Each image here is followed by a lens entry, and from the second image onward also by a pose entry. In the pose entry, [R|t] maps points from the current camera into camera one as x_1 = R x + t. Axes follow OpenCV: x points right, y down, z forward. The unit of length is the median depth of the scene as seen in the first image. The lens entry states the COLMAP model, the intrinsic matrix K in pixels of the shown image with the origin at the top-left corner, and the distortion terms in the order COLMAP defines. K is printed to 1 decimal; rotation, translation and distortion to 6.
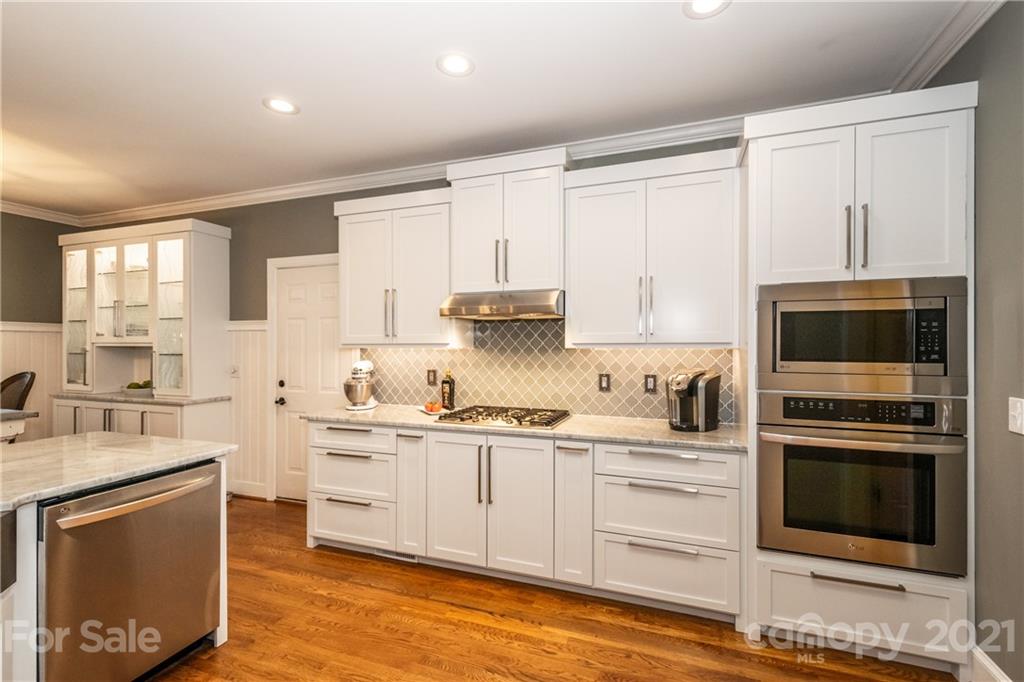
lens RADIAL K [[446.9, 0, 514.6], [0, 446.9, 343.2], [0, 0, 1]] dist [0.002058, 0.000087]
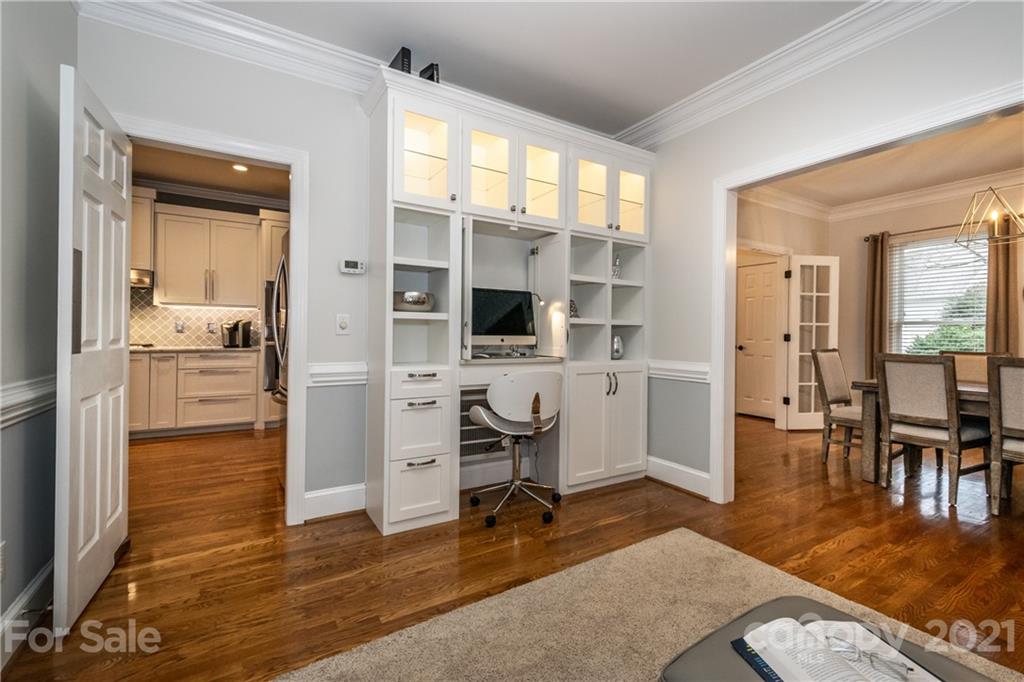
lens RADIAL K [[446.9, 0, 513.1], [0, 446.9, 335.2], [0, 0, 1]] dist [0.002058, 0.000087]
pose [[0.619726, 0.006255, 0.784793, -0.414047], [-0.013394, 0.999907, 0.002608, 0.116059], [-0.784704, -0.012128, 0.619752, -1.243629]]
